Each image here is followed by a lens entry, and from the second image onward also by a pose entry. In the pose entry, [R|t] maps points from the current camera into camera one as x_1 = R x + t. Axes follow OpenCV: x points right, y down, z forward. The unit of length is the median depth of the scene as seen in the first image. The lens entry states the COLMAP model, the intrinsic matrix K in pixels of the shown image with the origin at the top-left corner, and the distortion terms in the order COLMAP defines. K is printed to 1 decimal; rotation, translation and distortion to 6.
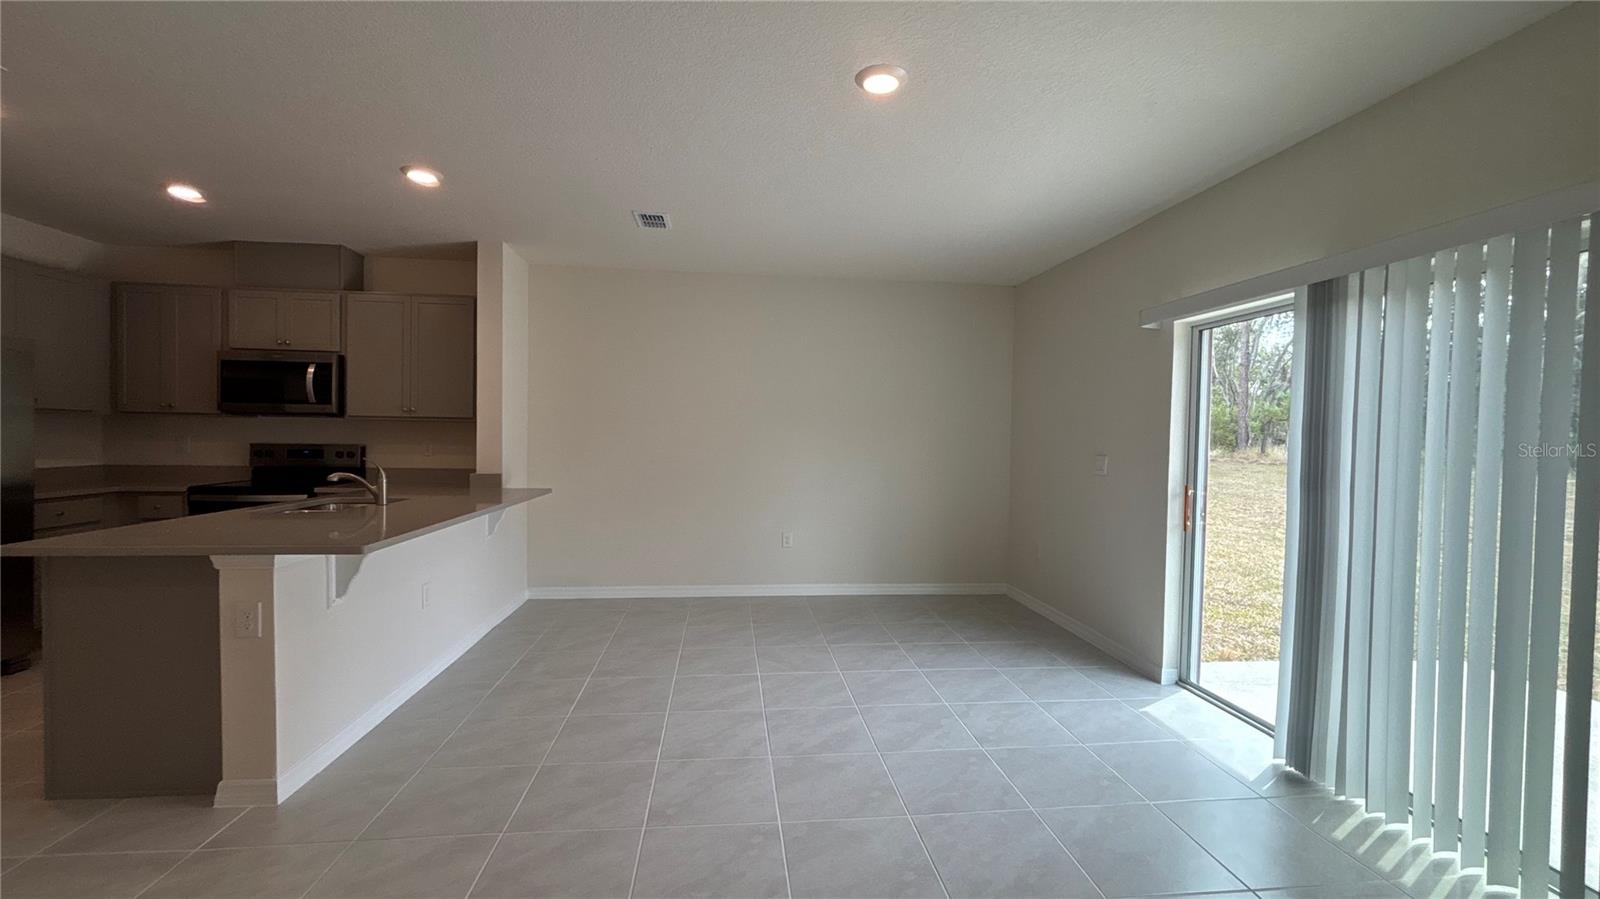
lens RADIAL K [[648.9, 0, 788.2], [0, 648.9, 448.0], [0, 0, 1]] dist [0.012622, 0.000166]
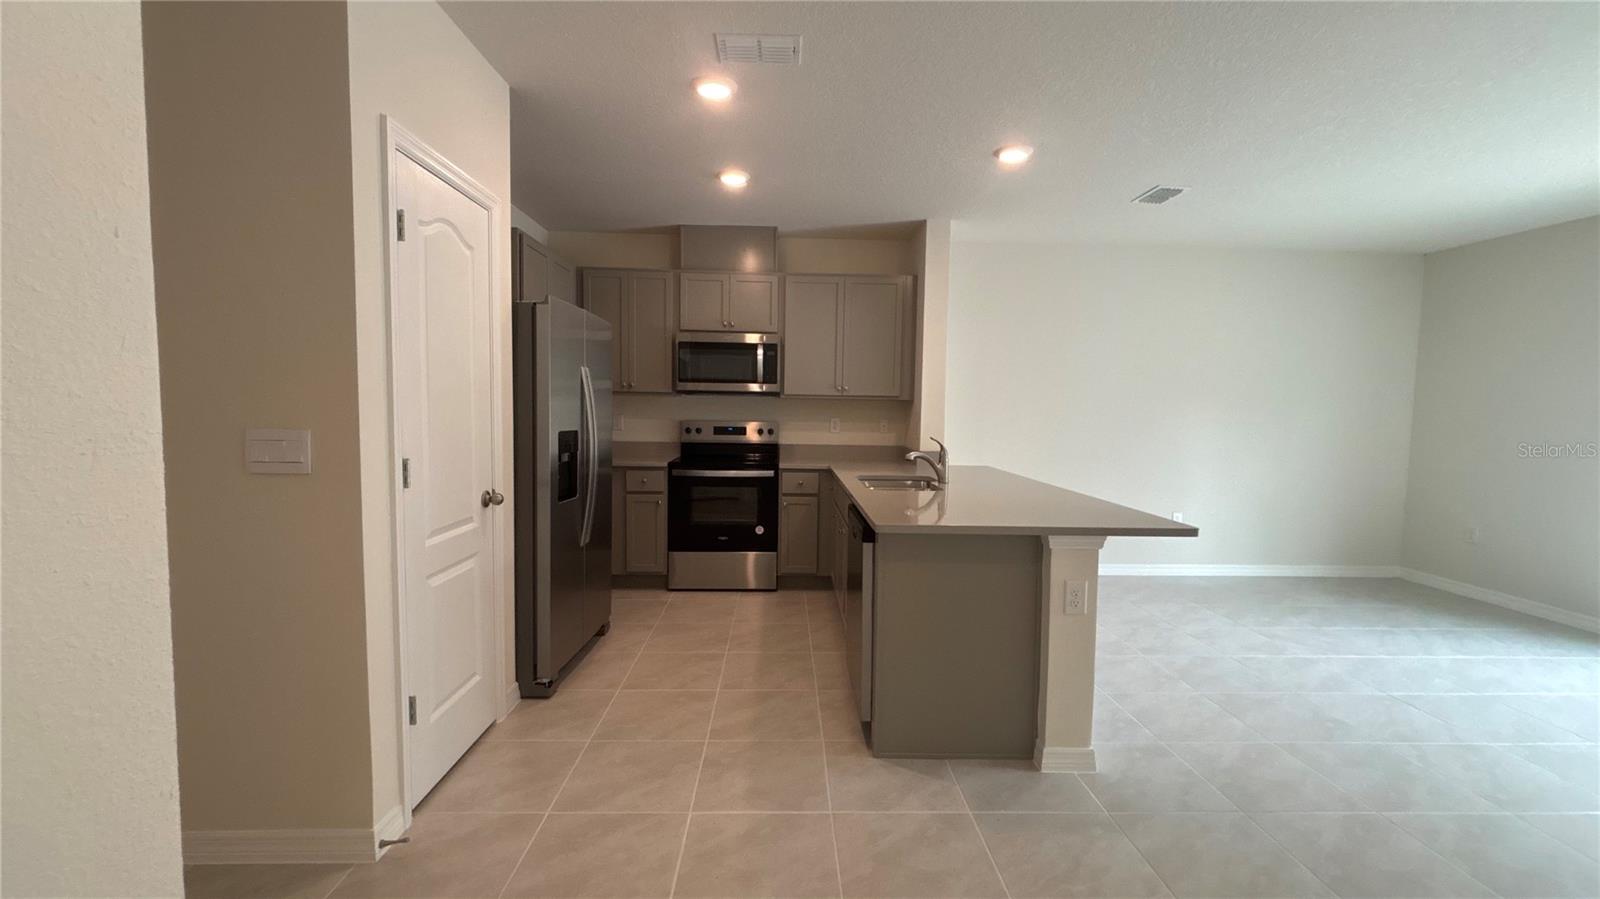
lens RADIAL K [[643.2, 0, 793.3], [0, 643.2, 450.7], [0, 0, 1]] dist [-0.000184, -0.000056]
pose [[0.997168, 0.006506, -0.074923, -0.601796], [-0.002934, 0.998858, 0.047683, -0.009331], [0.075148, -0.047328, 0.996049, -0.020427]]
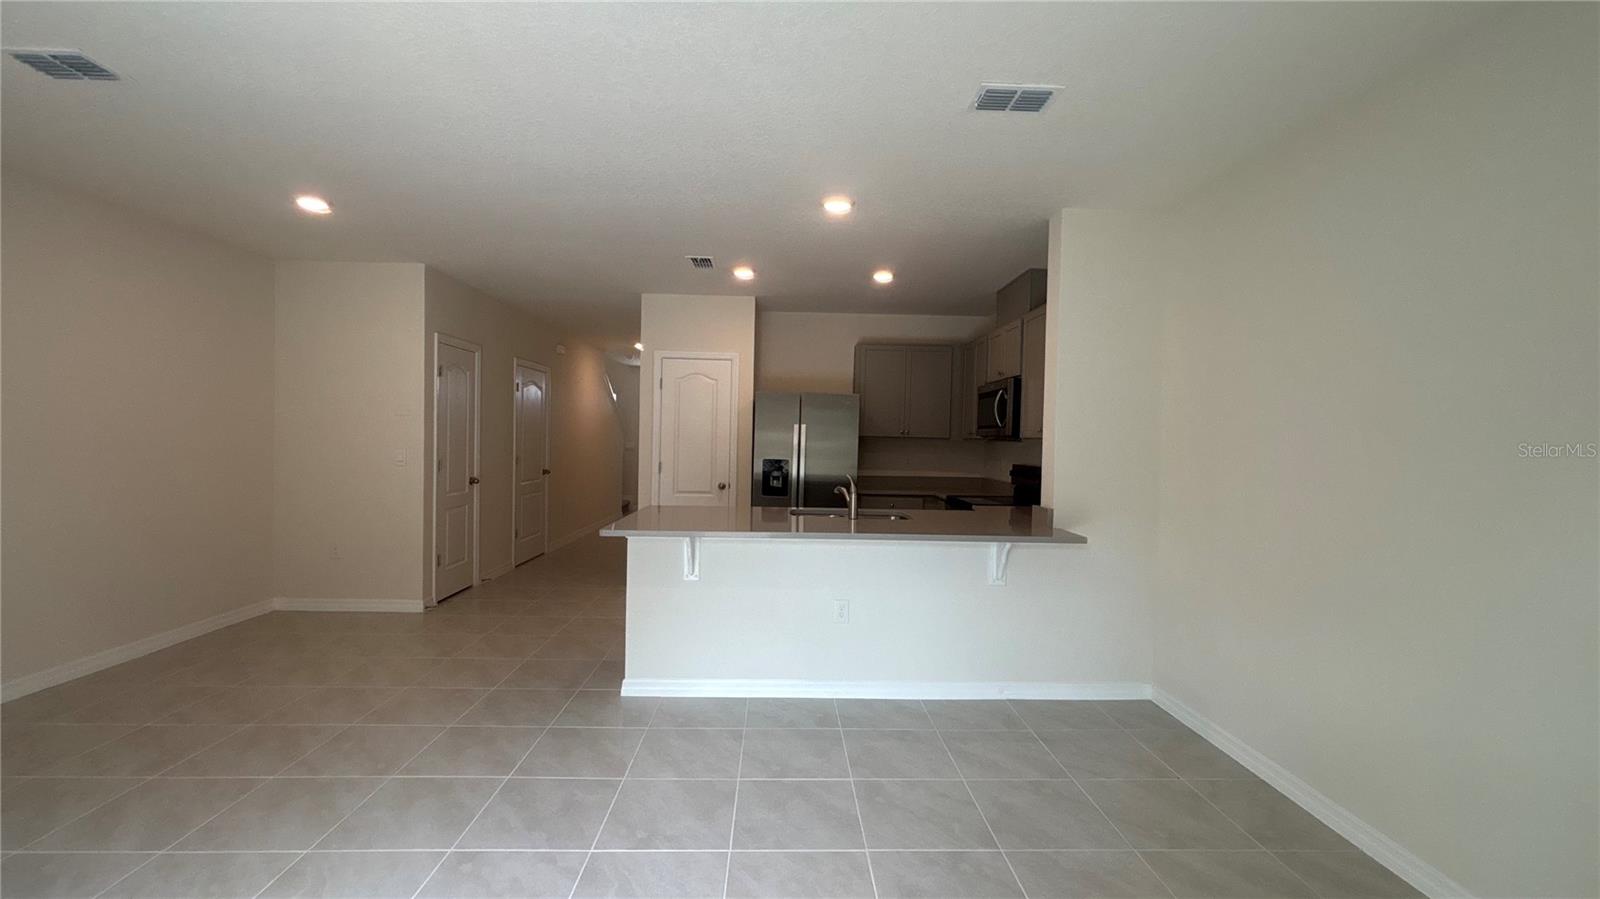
lens RADIAL K [[640.5, 0, 800.0], [0, 640.5, 443.4], [0, 0, 1]] dist [-0.000217, -0.000045]
pose [[-0.068771, -0.011619, -0.997565, 0.341092], [-0.040143, 0.999155, -0.008870, -0.019349], [0.996824, 0.039436, -0.069179, 0.754154]]
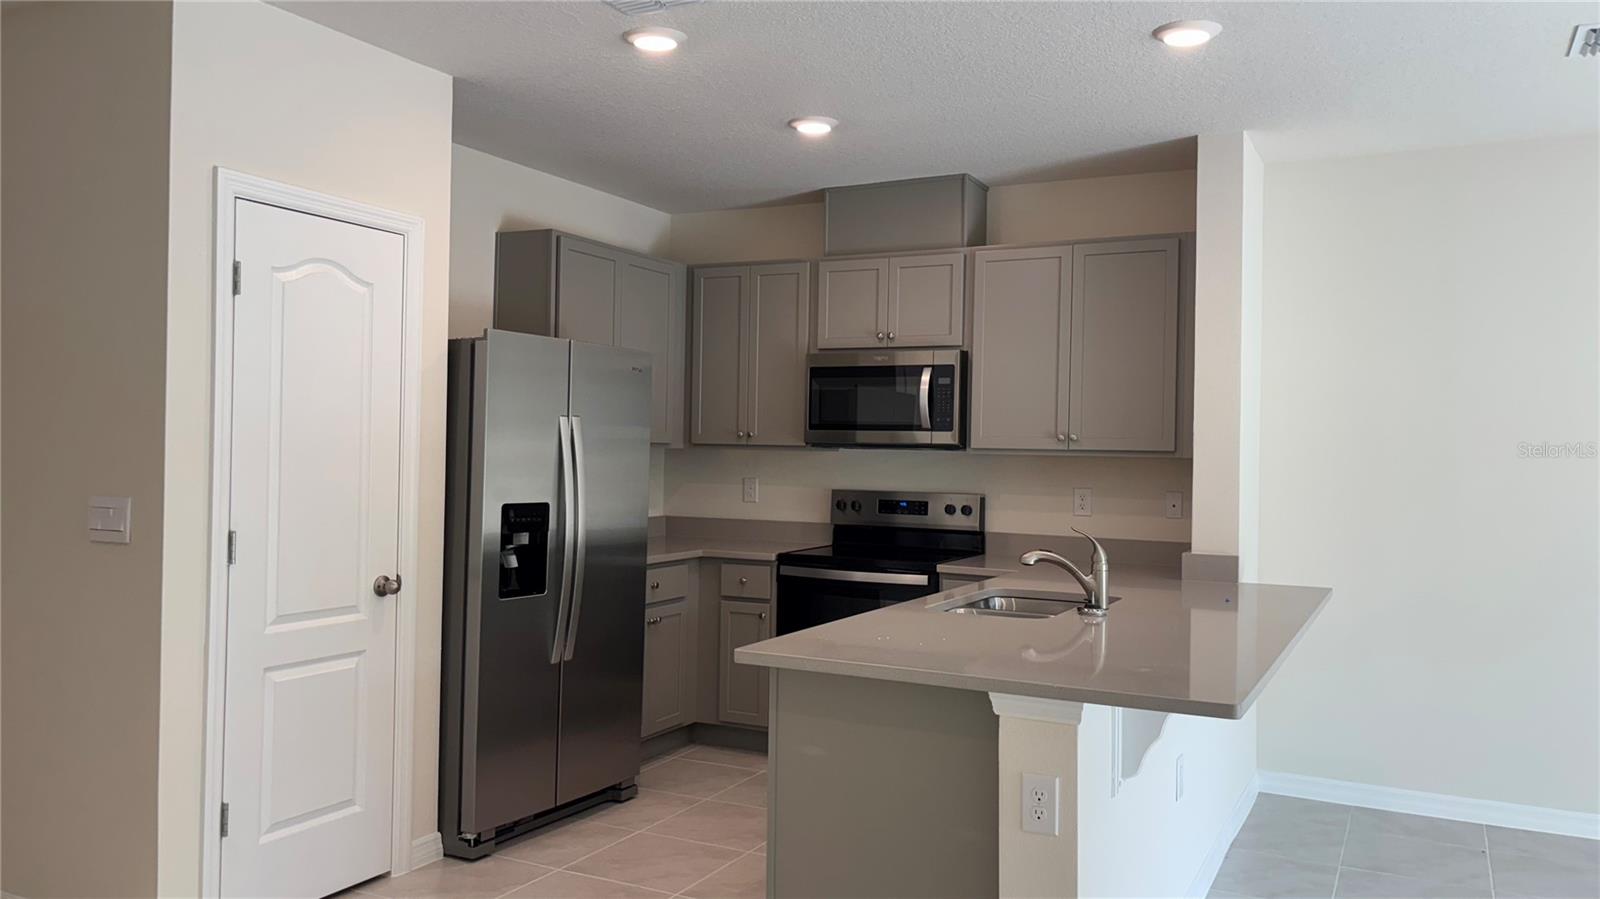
lens RADIAL K [[1192.9, 0, 800.0], [0, 1192.9, 449.5], [0, 0, 1]] dist [0.060230, -0.069907]
pose [[0.837984, -0.001220, -0.545694, -0.200642], [-0.013804, 0.999630, -0.023433, -0.020178], [0.545520, 0.027170, 0.837657, -0.036552]]
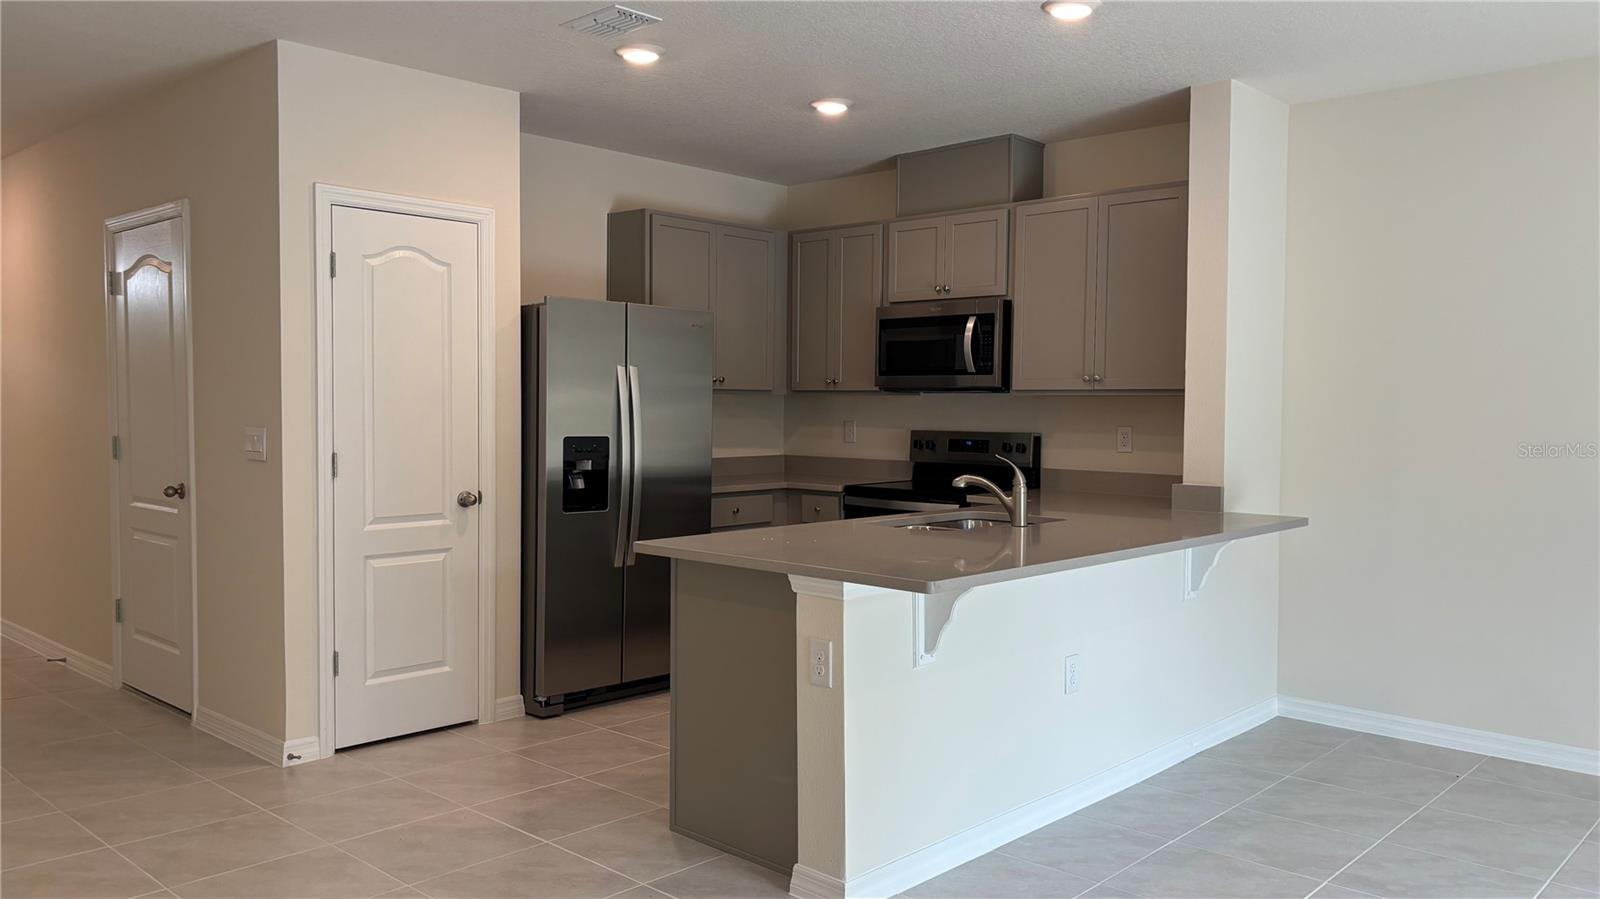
lens RADIAL K [[1192.9, 0, 800.0], [0, 1192.9, 449.5], [0, 0, 1]] dist [0.060230, -0.069907]
pose [[0.658678, 0.019037, -0.752184, 0.108200], [-0.010967, 0.999817, 0.015700, -0.005354], [0.752345, -0.002092, 0.658766, 0.027365]]
